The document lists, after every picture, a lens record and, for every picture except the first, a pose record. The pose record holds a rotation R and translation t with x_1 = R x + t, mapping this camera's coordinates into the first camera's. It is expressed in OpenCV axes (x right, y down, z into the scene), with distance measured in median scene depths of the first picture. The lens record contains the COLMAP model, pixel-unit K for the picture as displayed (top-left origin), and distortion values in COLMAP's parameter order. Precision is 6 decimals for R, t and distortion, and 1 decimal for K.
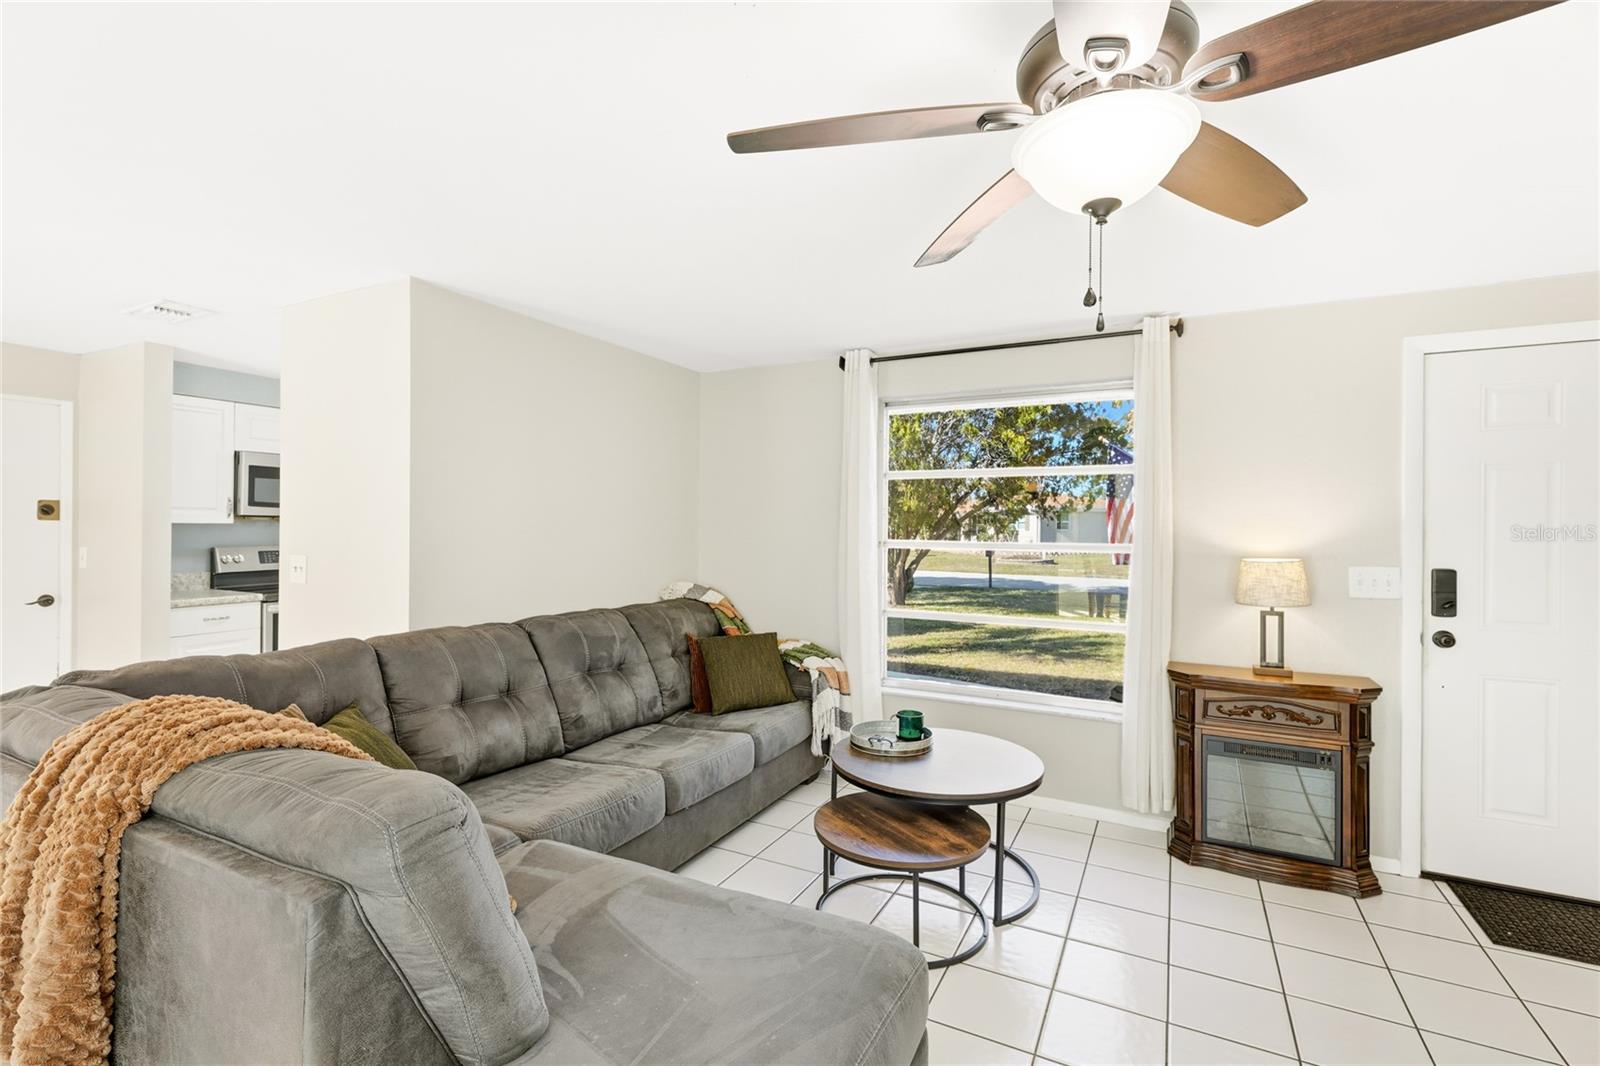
lens RADIAL K [[724.1, 0, 803.0], [0, 724.1, 527.1], [0, 0, 1]] dist [0.000086, -0.000259]
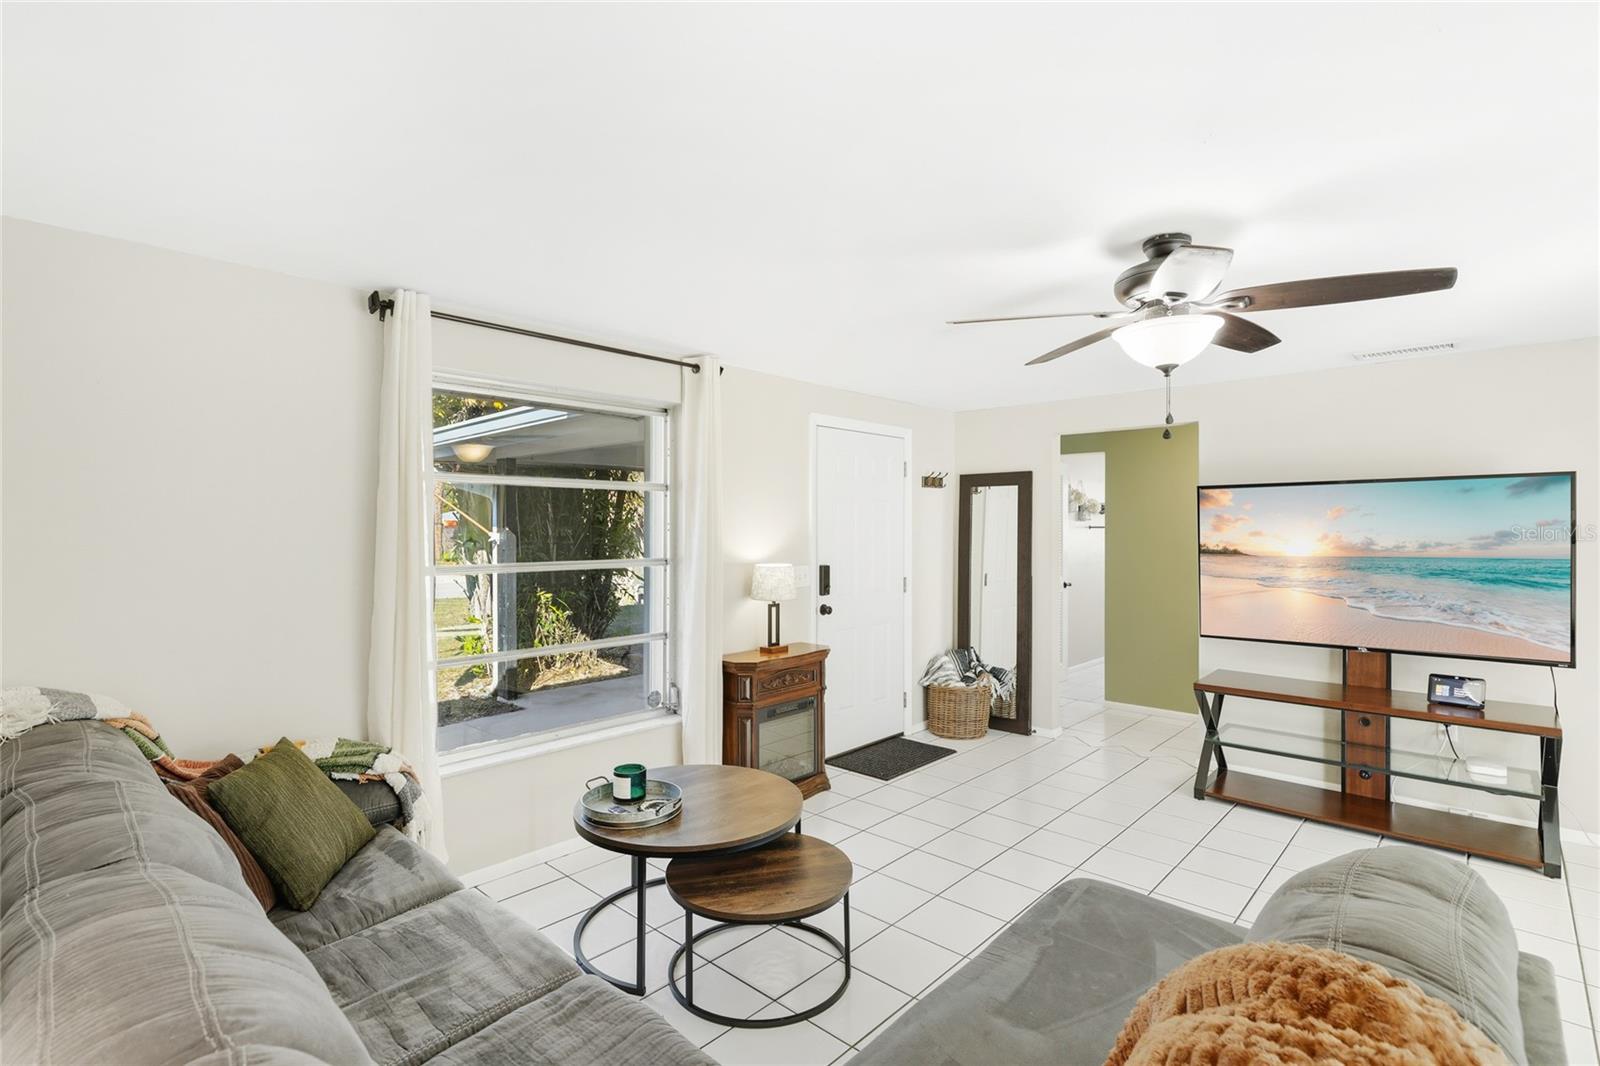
lens RADIAL K [[747.8, 0, 803.3], [0, 747.8, 528.5], [0, 0, 1]] dist [0.000900, 0.000465]
pose [[0.258766, -0.006338, 0.965919, -0.646393], [0.003212, 0.999979, 0.005701, -0.029380], [-0.965935, 0.001627, 0.258780, 0.574135]]
